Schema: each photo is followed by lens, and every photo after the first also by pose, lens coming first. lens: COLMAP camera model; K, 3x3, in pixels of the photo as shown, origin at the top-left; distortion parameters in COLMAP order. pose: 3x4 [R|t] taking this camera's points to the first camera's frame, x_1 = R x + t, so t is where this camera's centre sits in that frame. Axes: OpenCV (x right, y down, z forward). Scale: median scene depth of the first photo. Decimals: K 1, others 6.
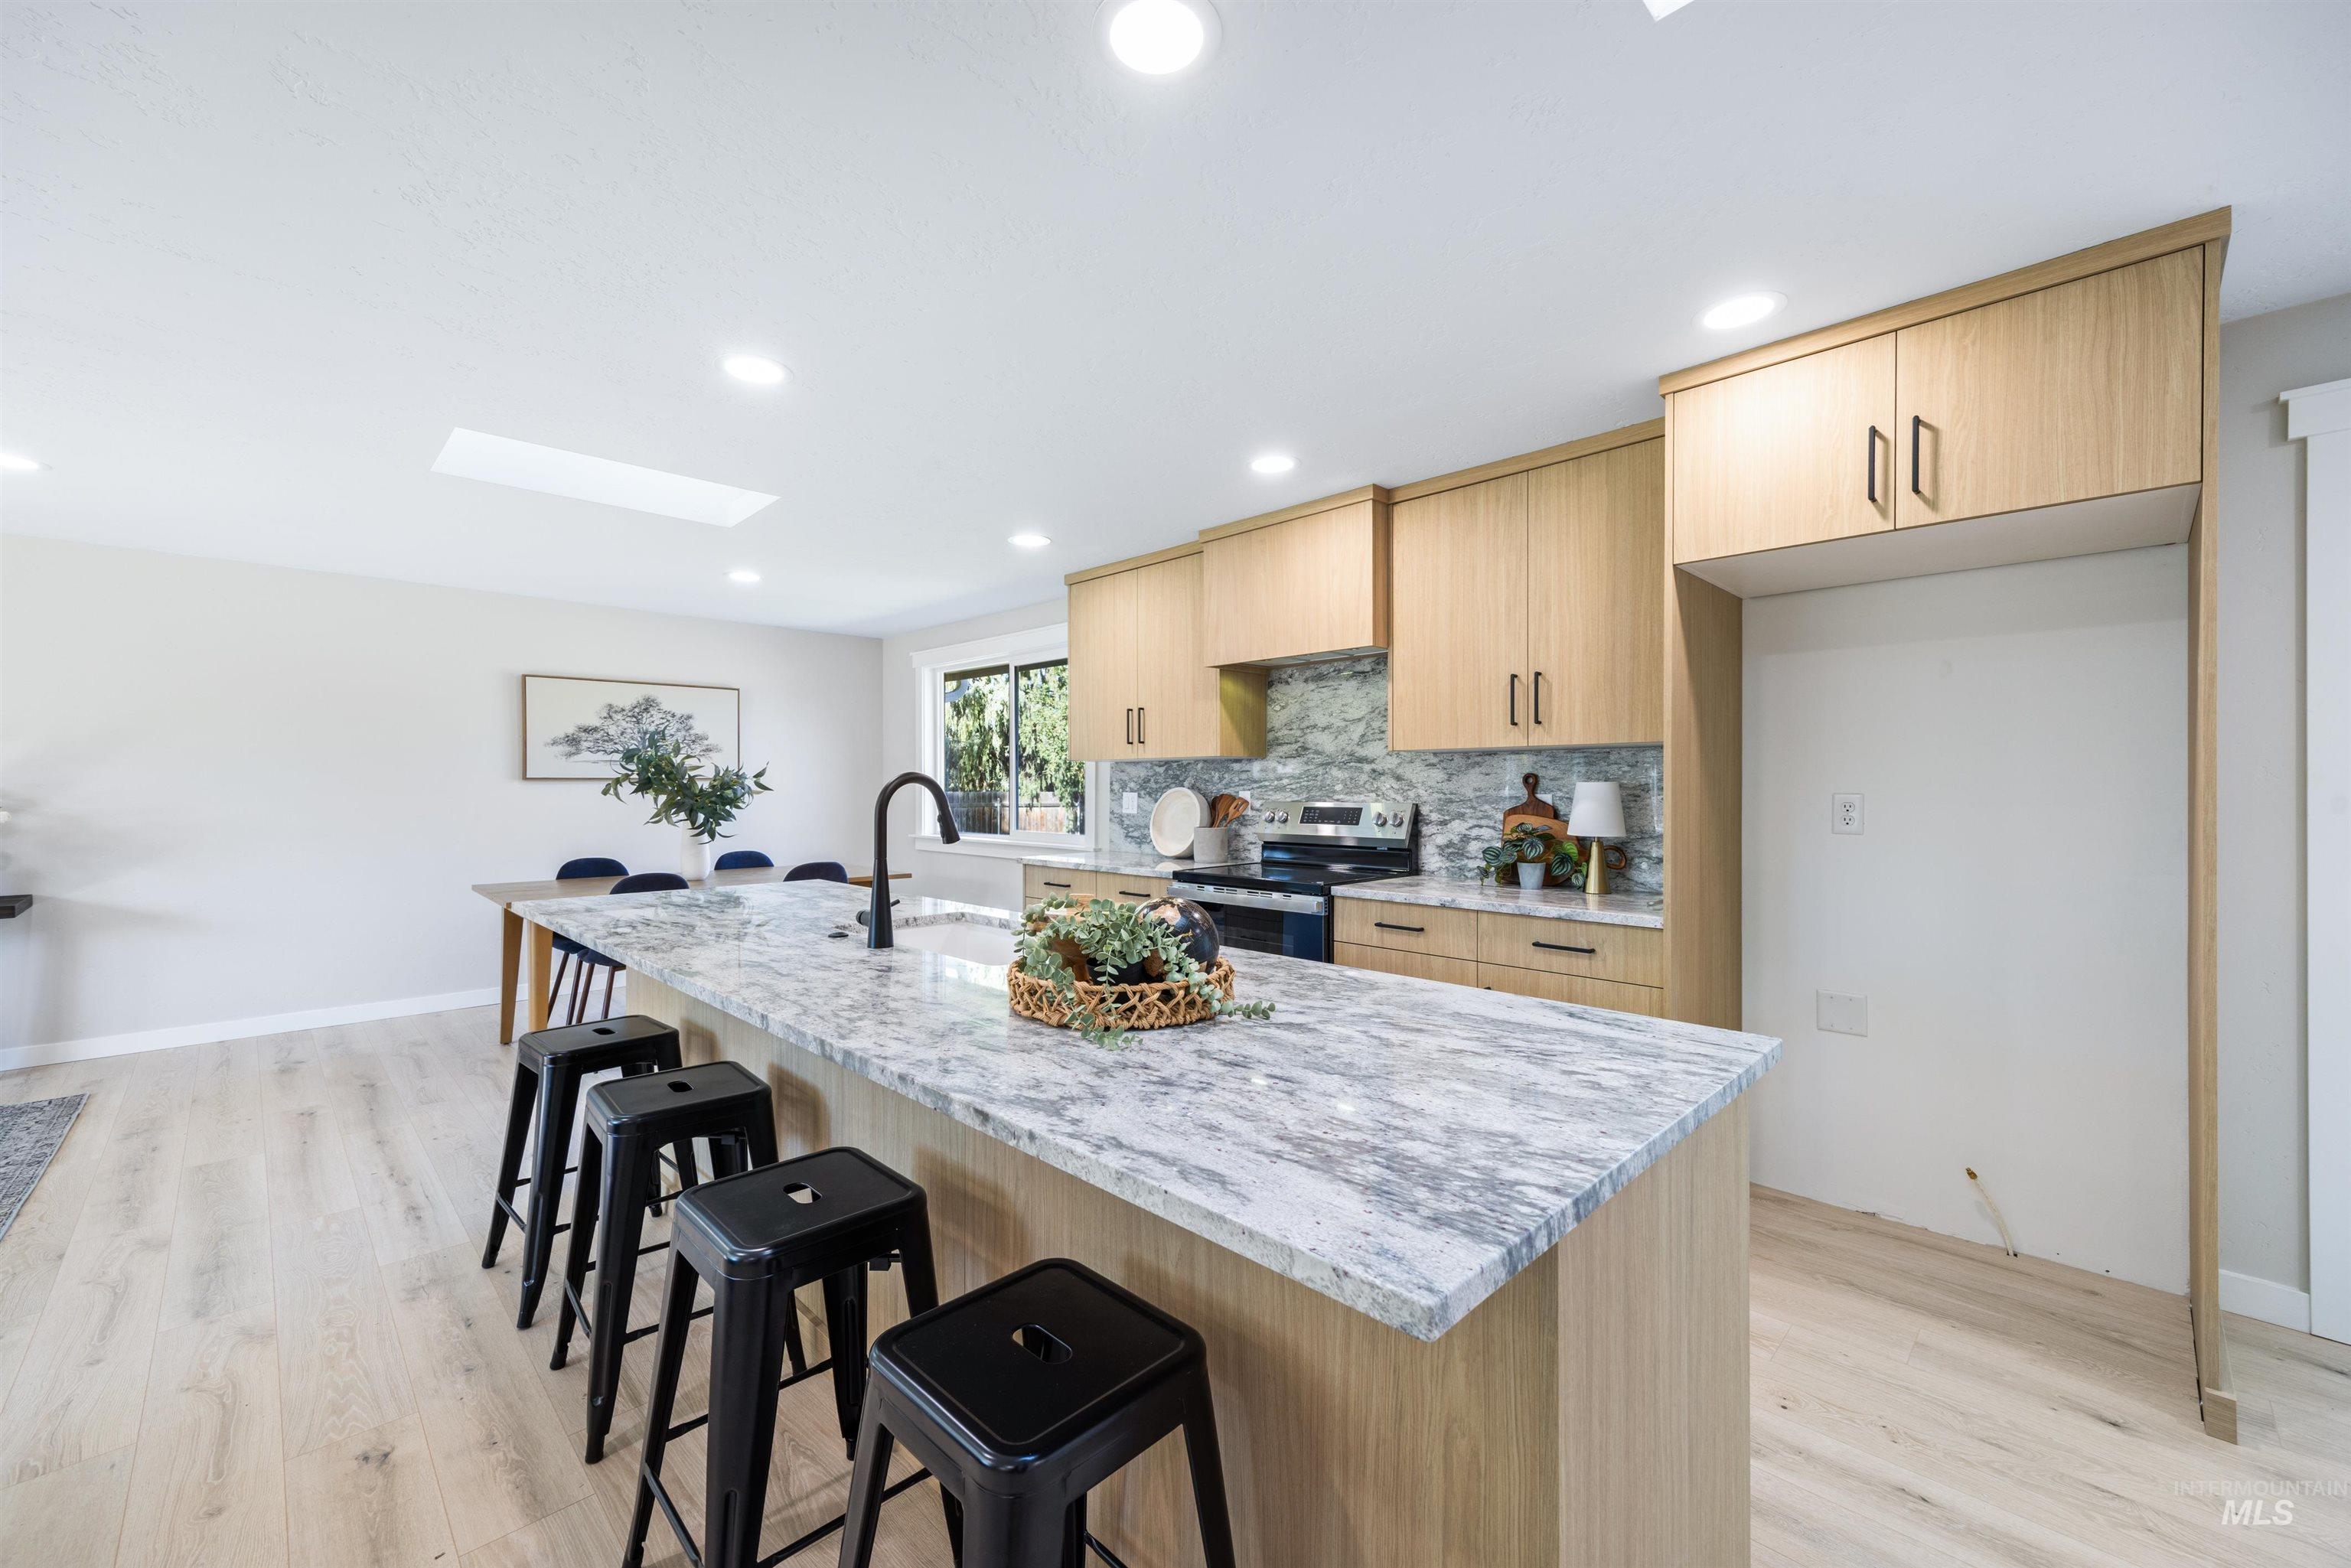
lens RADIAL K [[946.8, 0, 1172.1], [0, 946.8, 784.9], [0, 0, 1]] dist [-0.000767, -0.000105]
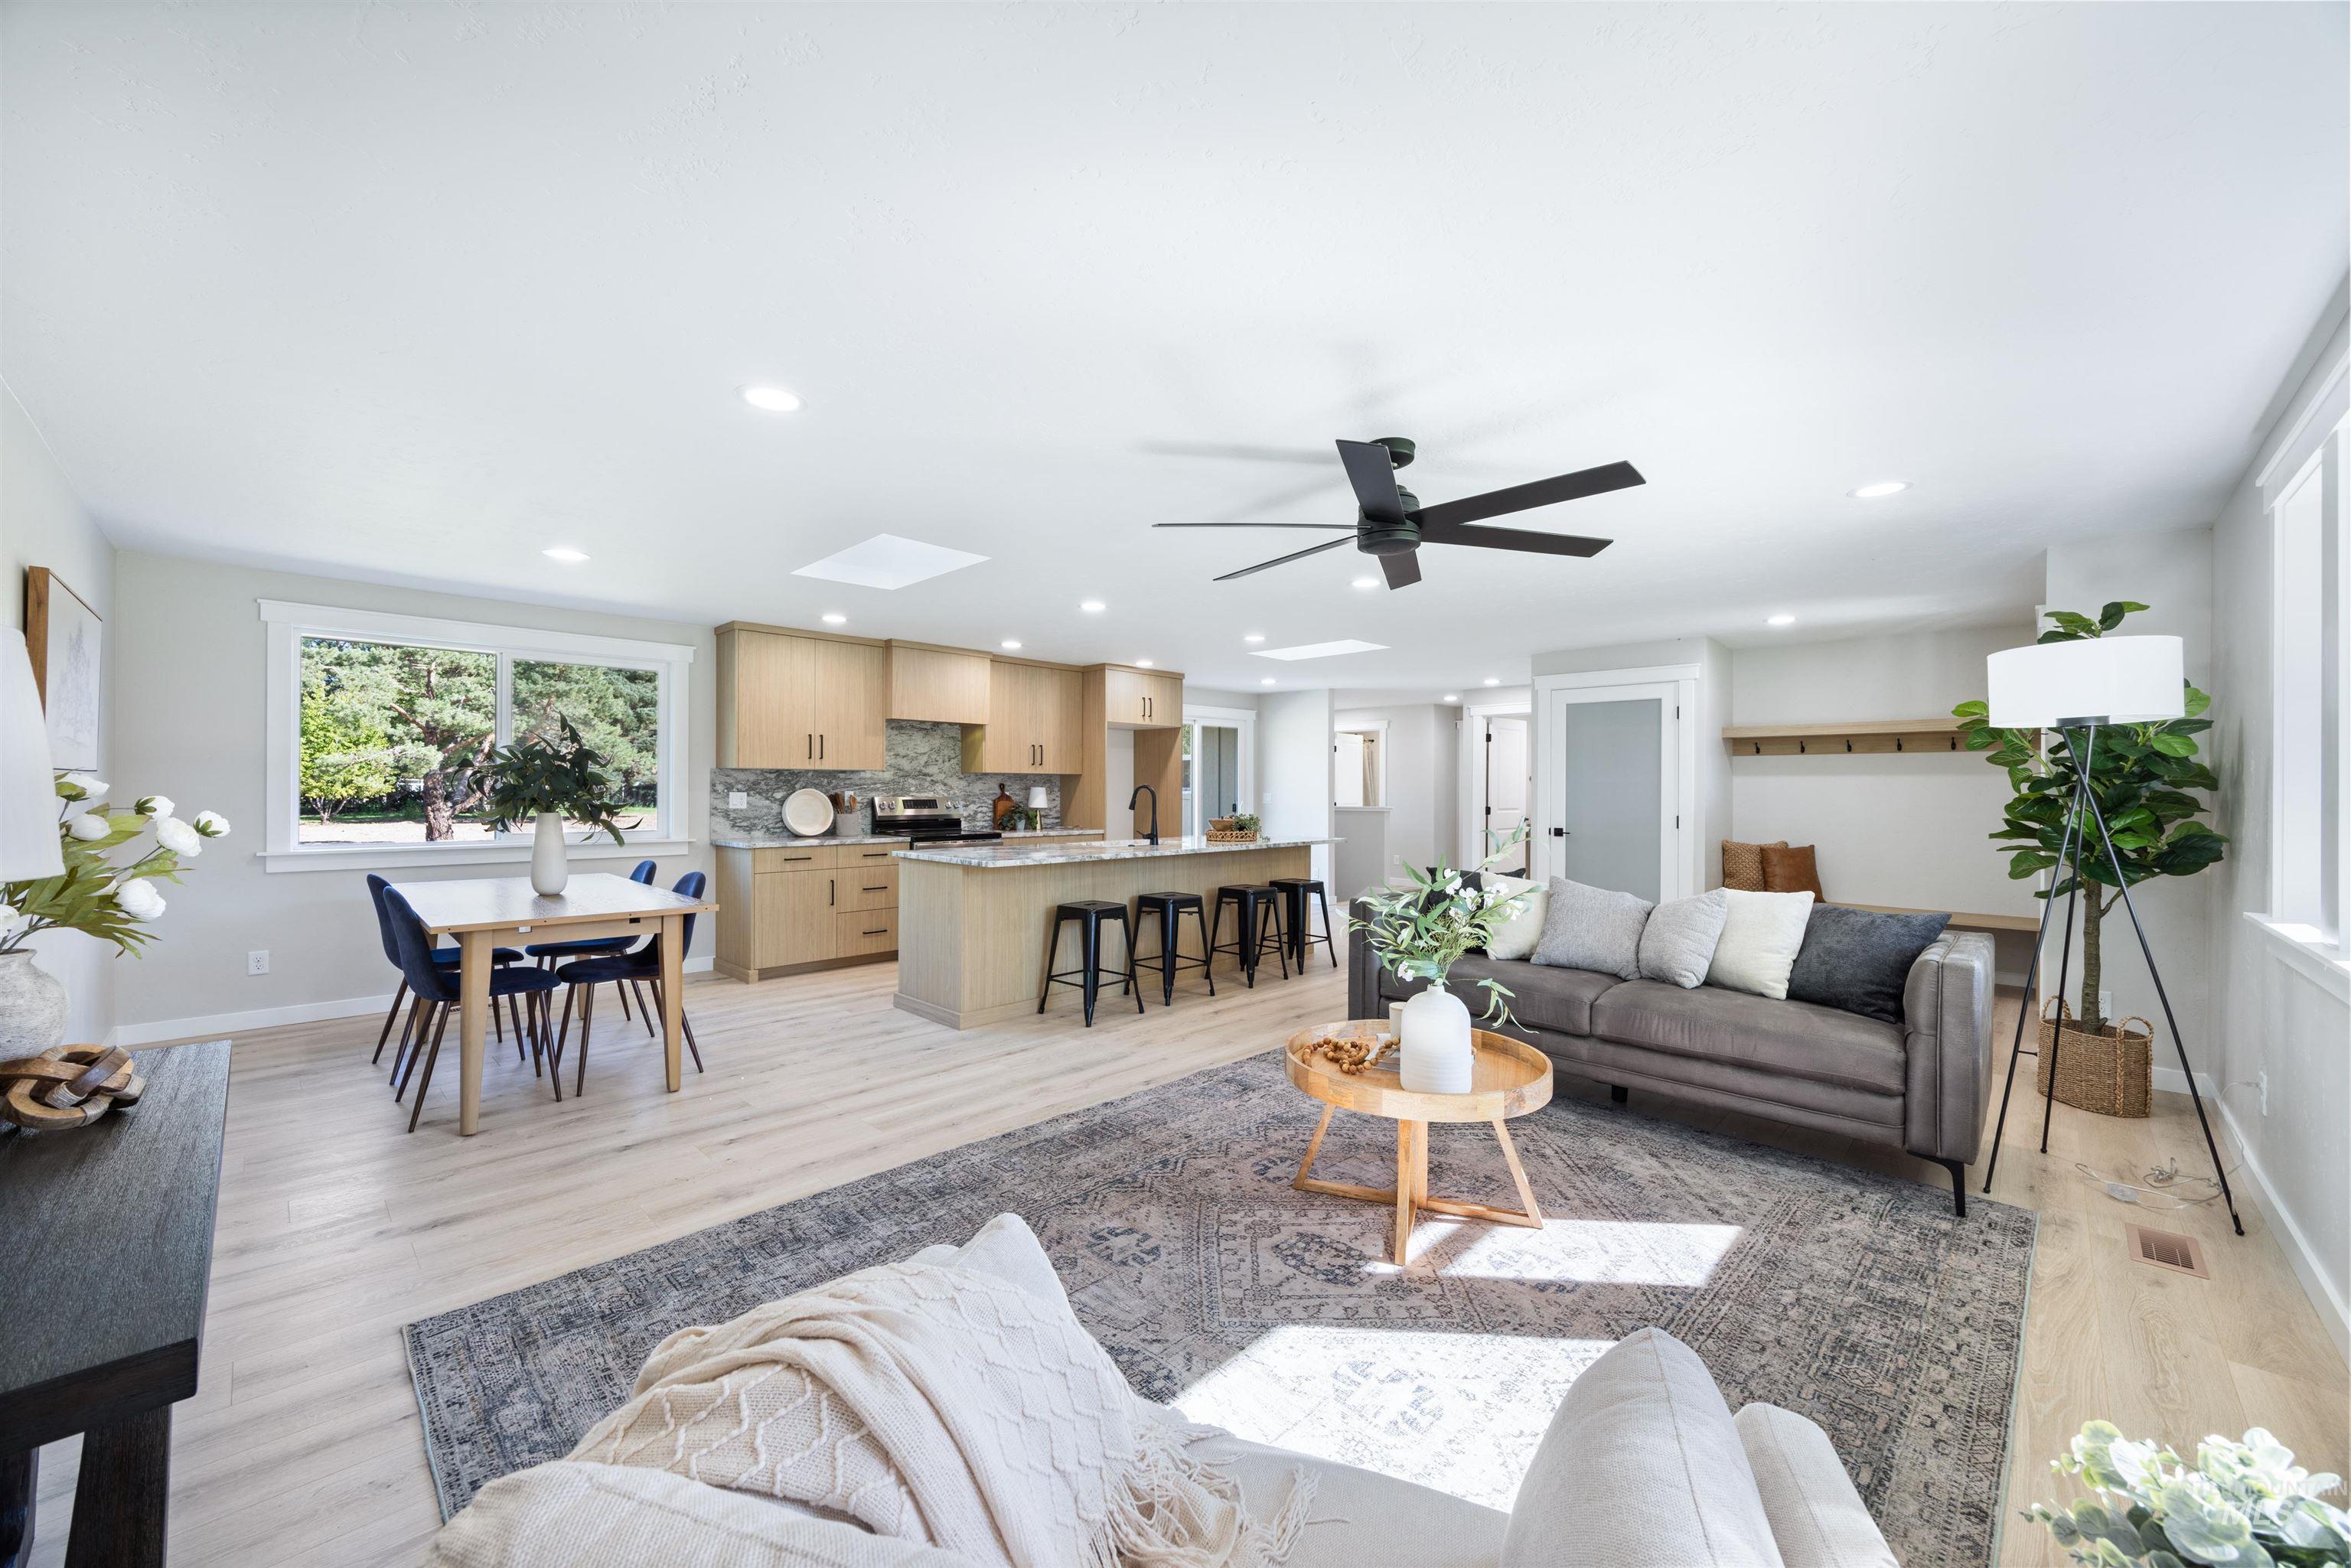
lens RADIAL K [[946.8, 0, 1172.5], [0, 946.8, 788.6], [0, 0, 1]] dist [-0.000767, -0.000105]
pose [[-0.036958, 0.002432, 0.999314, -1.922936], [-0.005424, 0.999982, -0.002634, 0.004391], [-0.999302, -0.005518, -0.036944, 0.626795]]
